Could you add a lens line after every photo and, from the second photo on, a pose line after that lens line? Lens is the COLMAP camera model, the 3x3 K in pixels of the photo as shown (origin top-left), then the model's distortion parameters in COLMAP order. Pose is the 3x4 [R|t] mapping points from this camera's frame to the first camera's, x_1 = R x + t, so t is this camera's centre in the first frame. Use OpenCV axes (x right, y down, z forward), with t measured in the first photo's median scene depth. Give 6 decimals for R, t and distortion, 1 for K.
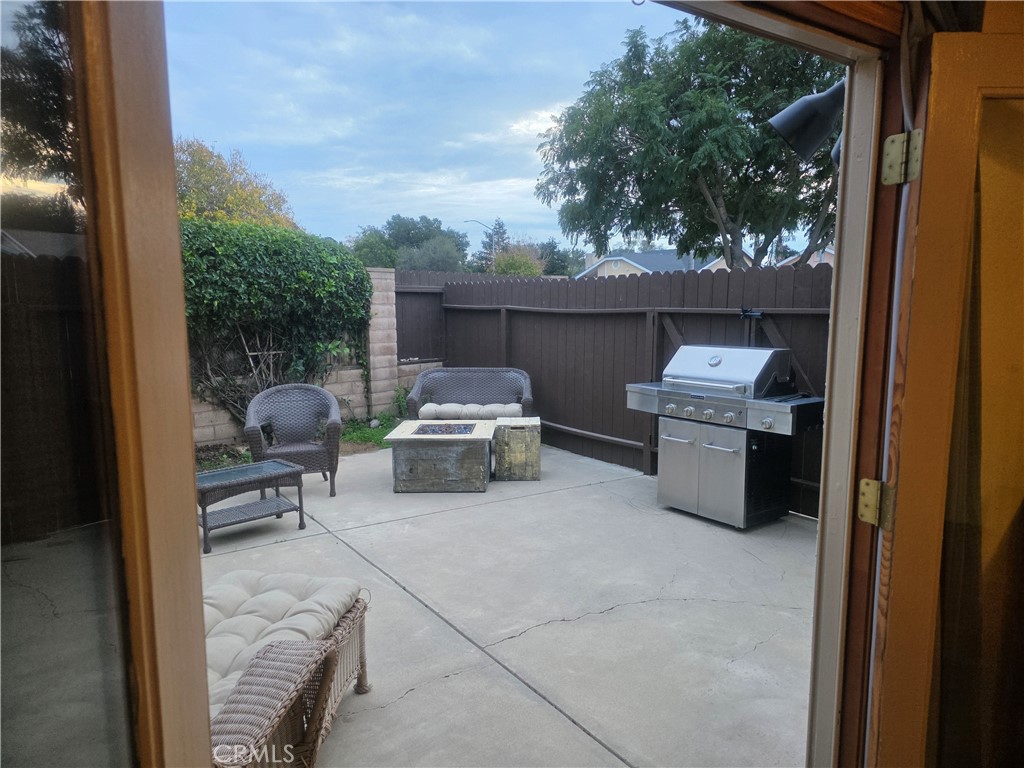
lens RADIAL K [[694.5, 0, 525.9], [0, 694.5, 379.9], [0, 0, 1]] dist [0.094128, -0.094042]
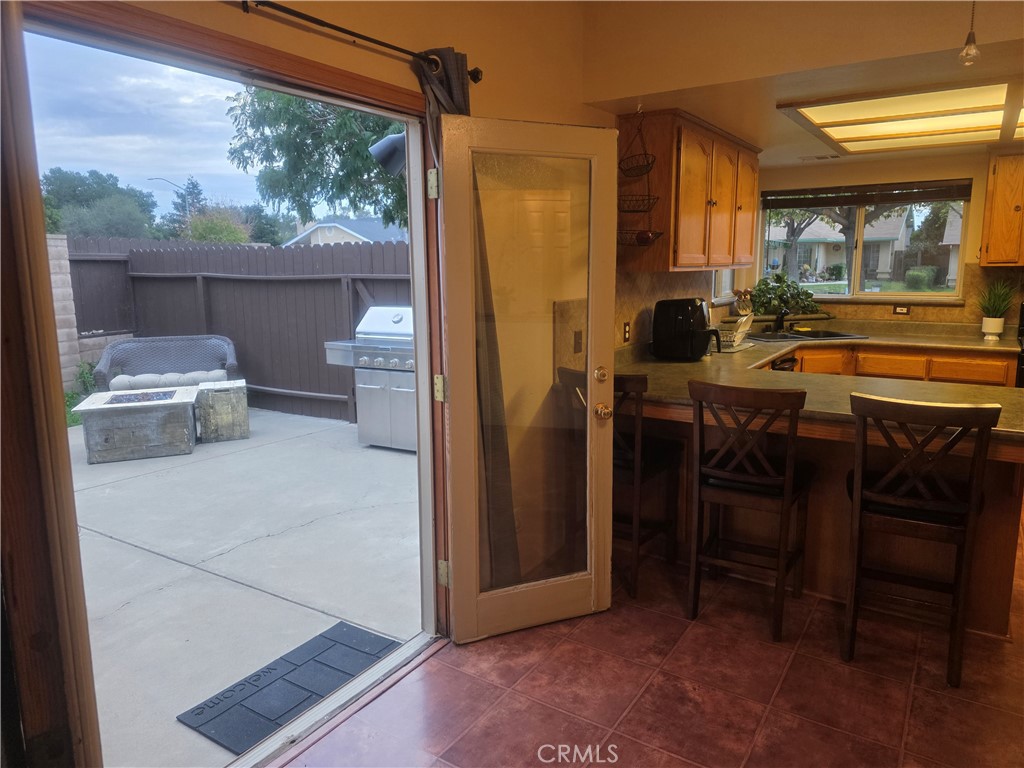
lens RADIAL K [[696.9, 0, 539.6], [0, 696.9, 375.1], [0, 0, 1]] dist [0.054366, -0.060095]
pose [[0.918417, -0.067727, 0.389775, 0.014110], [0.052626, 0.997396, 0.049305, 0.016115], [-0.392099, -0.024770, 0.919590, -0.135381]]
